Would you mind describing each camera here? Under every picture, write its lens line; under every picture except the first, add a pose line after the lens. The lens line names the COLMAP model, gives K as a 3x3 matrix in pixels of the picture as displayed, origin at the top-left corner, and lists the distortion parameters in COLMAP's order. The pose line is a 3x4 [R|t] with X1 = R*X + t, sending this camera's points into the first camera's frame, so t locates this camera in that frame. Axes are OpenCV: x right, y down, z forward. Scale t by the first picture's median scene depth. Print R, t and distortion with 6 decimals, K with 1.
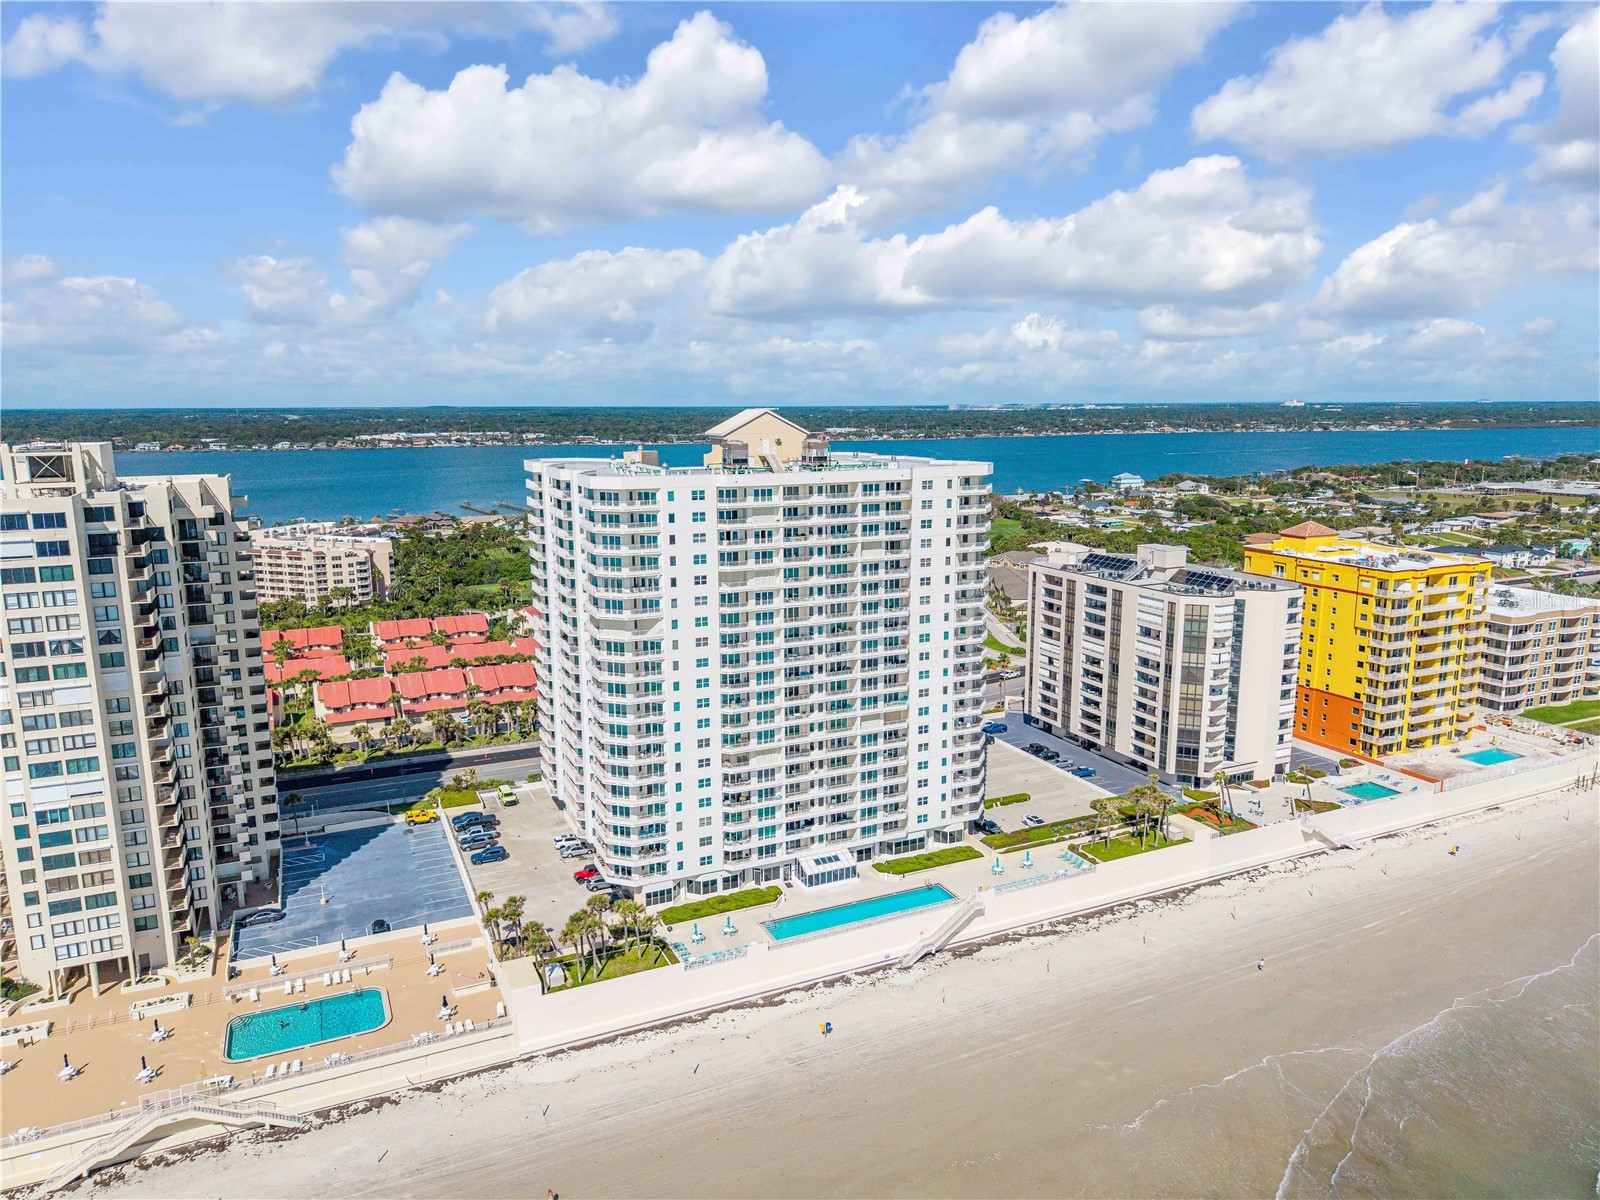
lens RADIAL K [[1074.3, 0, 803.6], [0, 1074.3, 602.0], [0, 0, 1]] dist [0.027973, -0.031946]
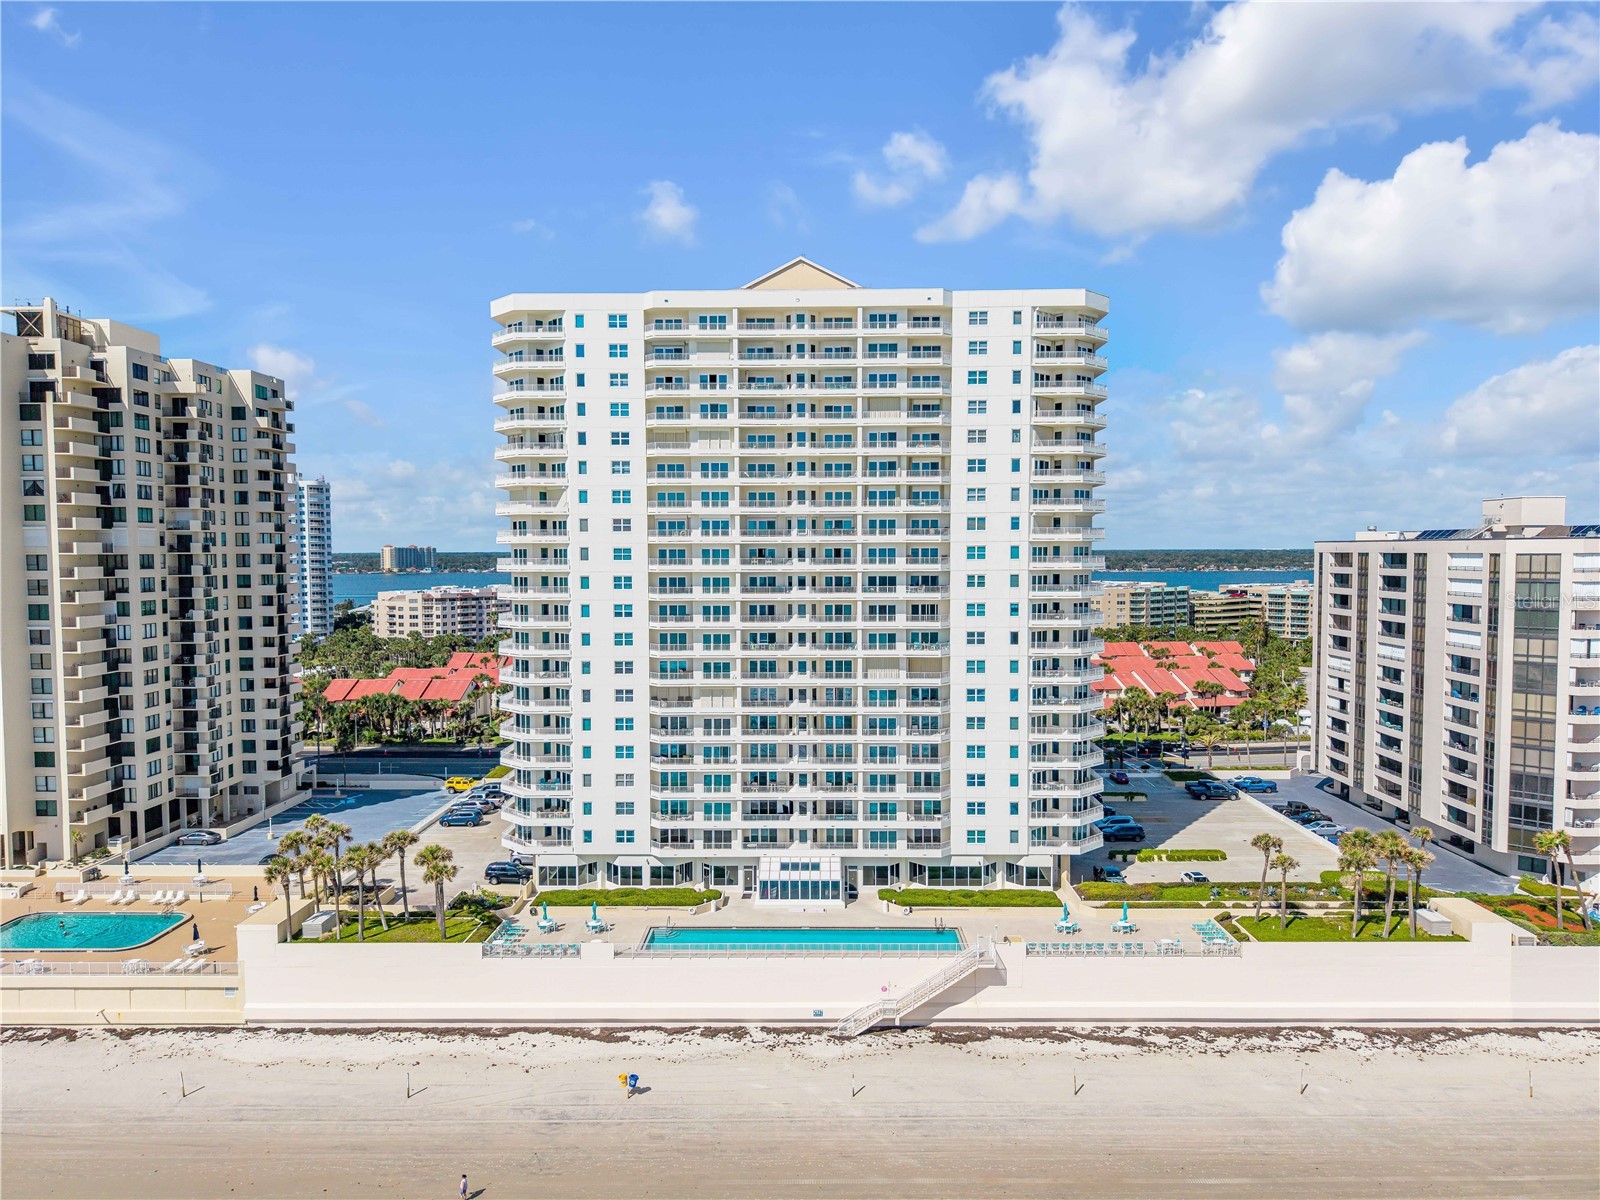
lens RADIAL K [[1075.0, 0, 802.9], [0, 1075.0, 604.0], [0, 0, 1]] dist [0.008565, -0.003016]
pose [[0.899176, 0.023340, -0.436965, 0.306189], [-0.080584, 0.990330, -0.112926, 0.148476], [0.430104, 0.136753, 0.892362, 0.364805]]
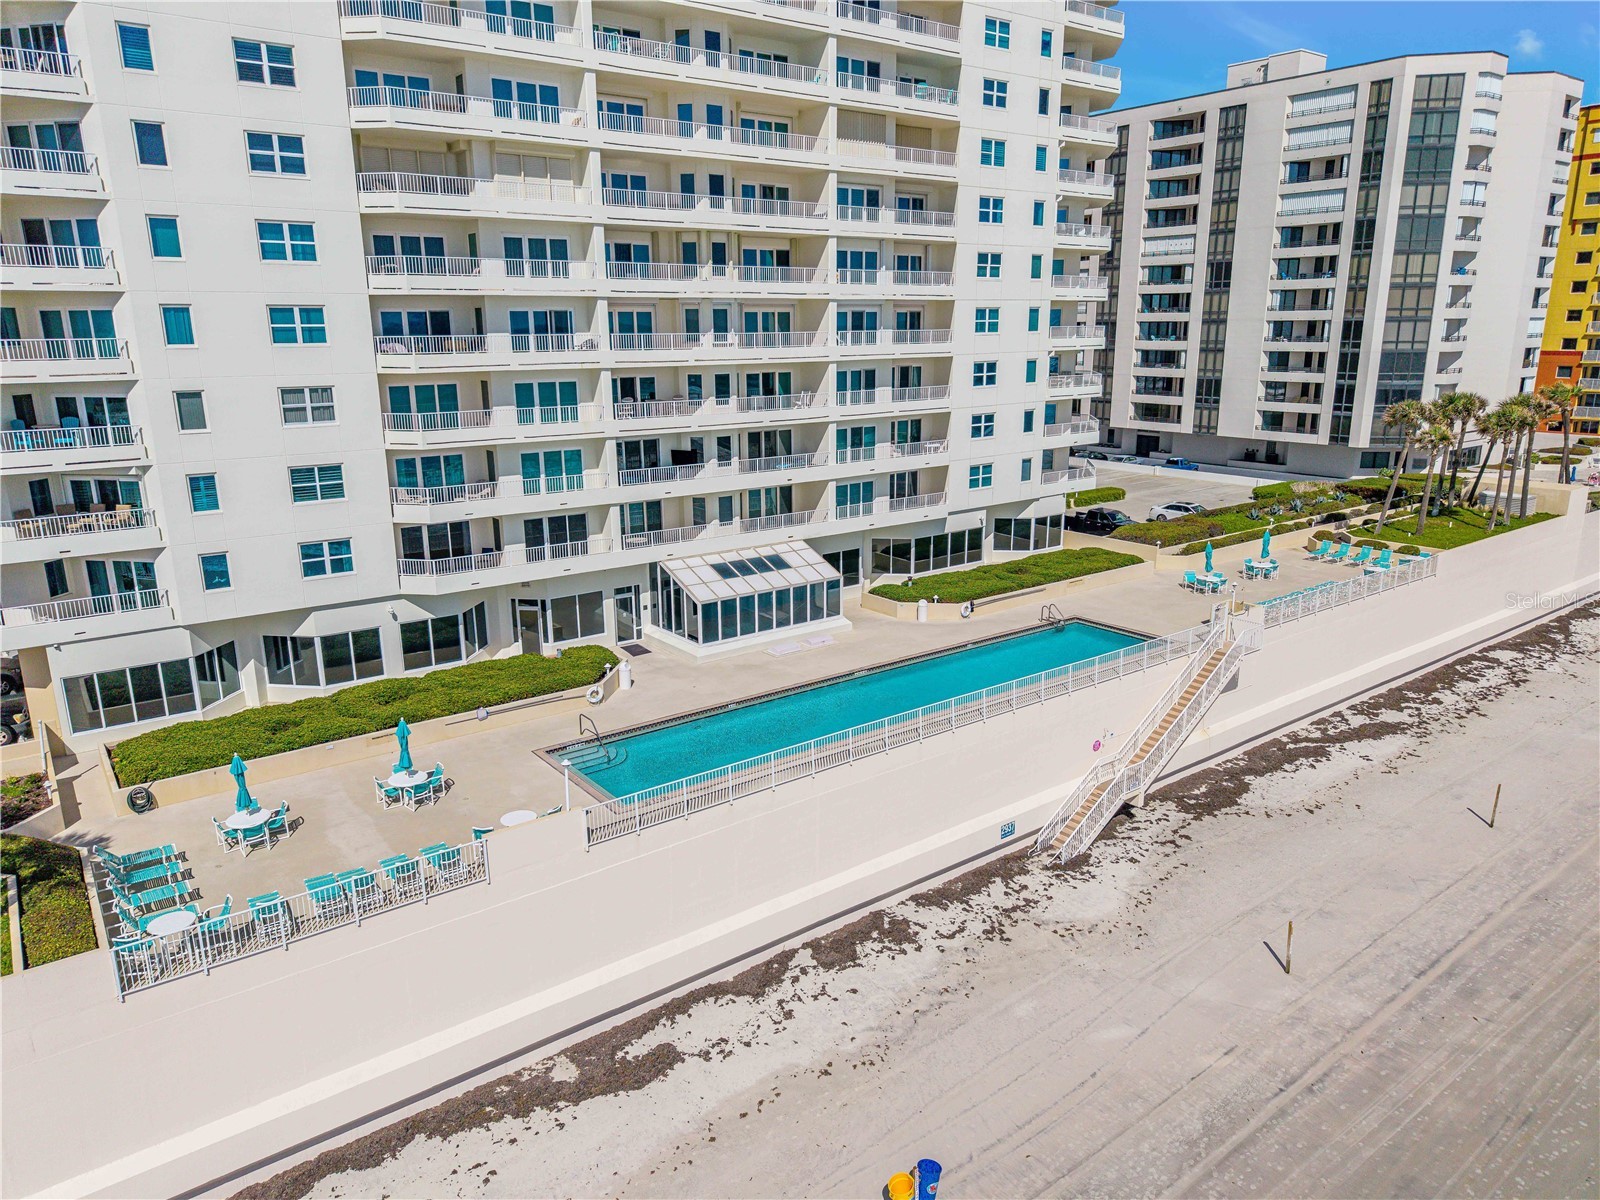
lens RADIAL K [[1074.3, 0, 803.6], [0, 1074.3, 602.0], [0, 0, 1]] dist [0.027973, -0.031946]
pose [[0.978297, -0.055313, 0.199689, -0.026424], [0.041666, 0.996540, 0.071910, 0.222412], [-0.202976, -0.062029, 0.977217, 0.666087]]
